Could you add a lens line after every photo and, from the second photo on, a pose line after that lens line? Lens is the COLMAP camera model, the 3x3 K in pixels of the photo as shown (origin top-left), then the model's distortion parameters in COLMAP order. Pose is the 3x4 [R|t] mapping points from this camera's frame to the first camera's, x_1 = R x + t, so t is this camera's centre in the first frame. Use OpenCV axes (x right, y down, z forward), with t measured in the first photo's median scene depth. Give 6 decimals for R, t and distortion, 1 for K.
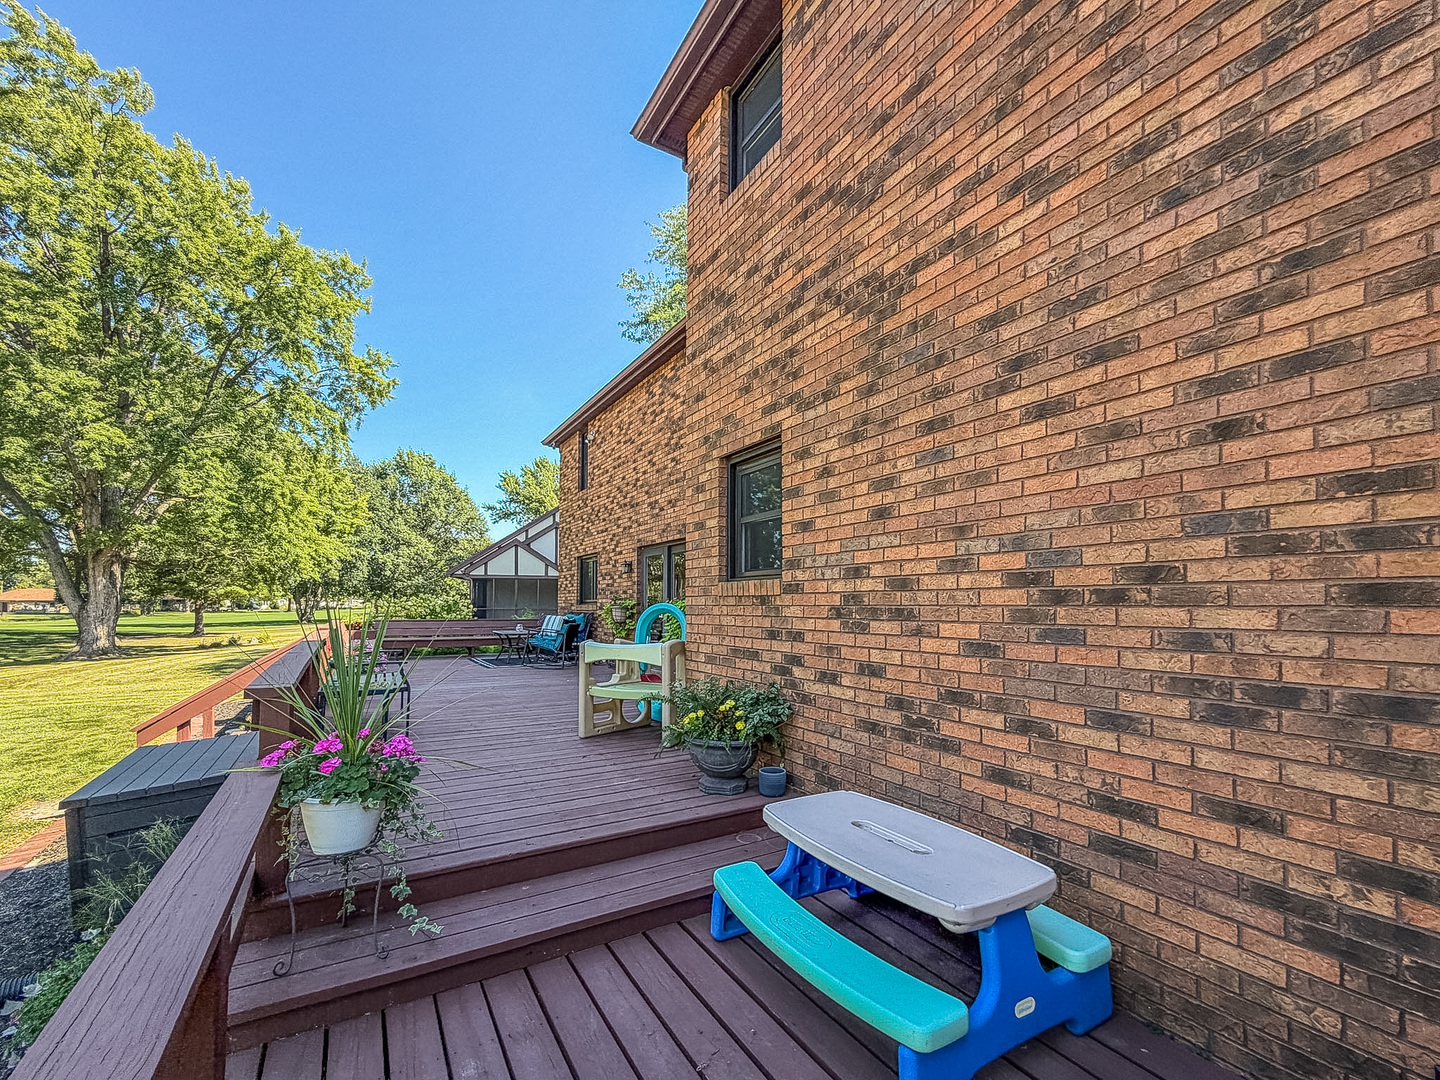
lens RADIAL K [[593.1, 0, 718.4], [0, 593.1, 539.9], [0, 0, 1]] dist [0.000255, 0.000166]
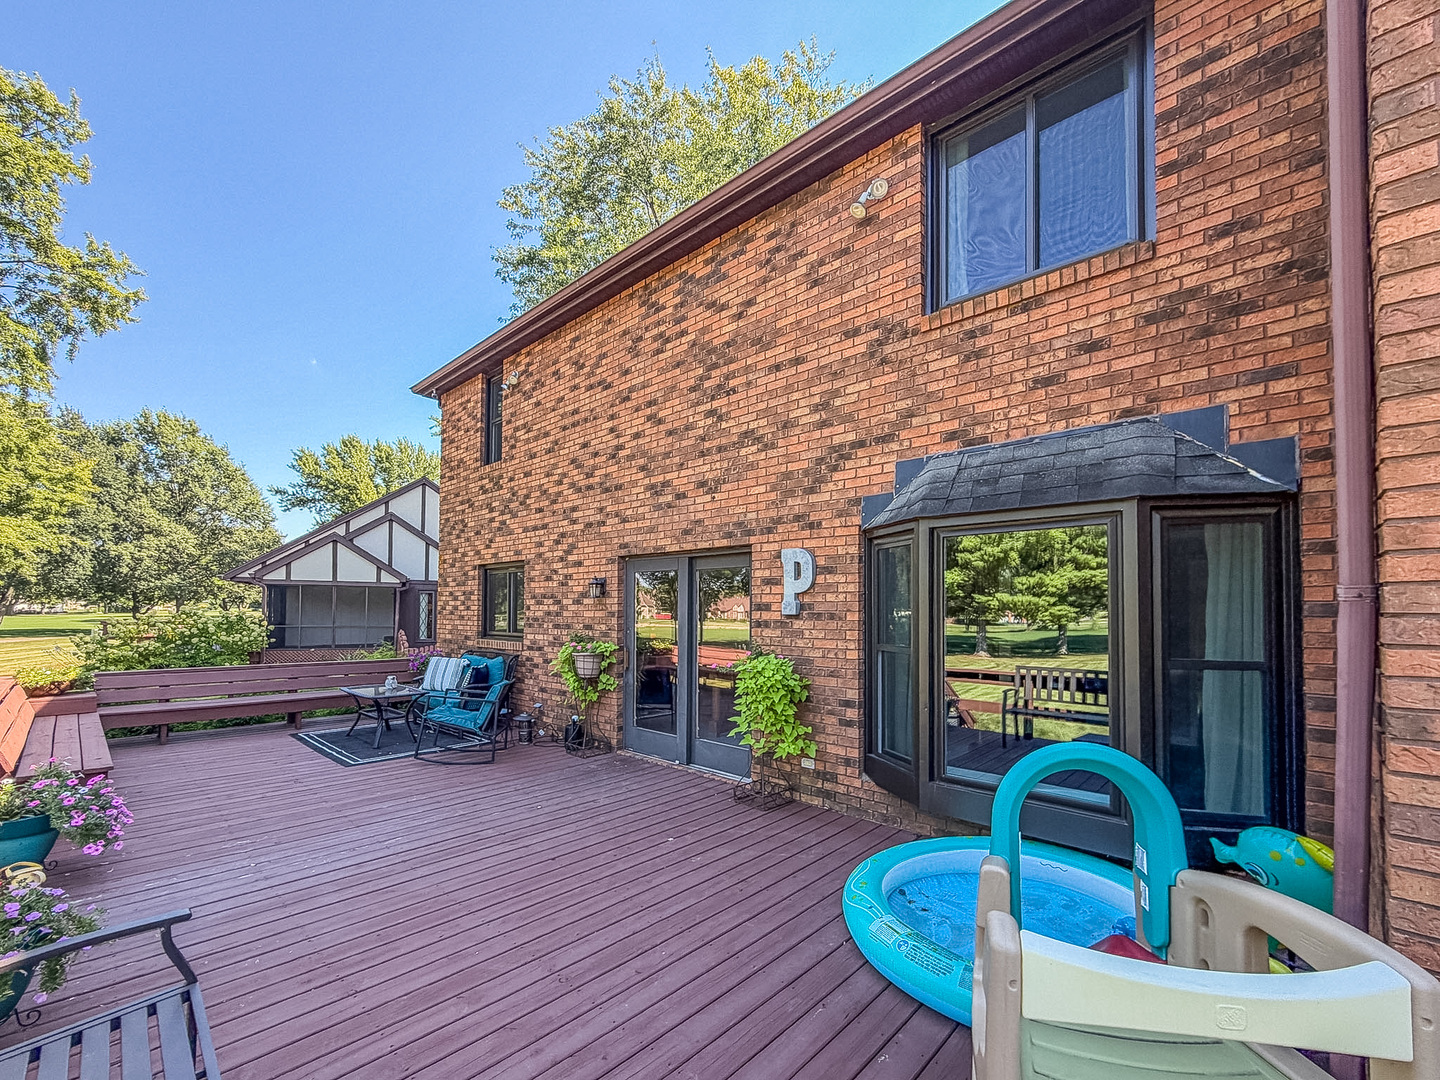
lens RADIAL K [[593.1, 0, 705.3], [0, 593.1, 567.5], [0, 0, 1]] dist [0.000255, 0.000166]
pose [[0.964232, 0.026143, 0.263768, -0.161069], [-0.036475, 0.998744, 0.034348, -0.000553], [-0.262539, -0.042741, 0.963974, 0.287955]]
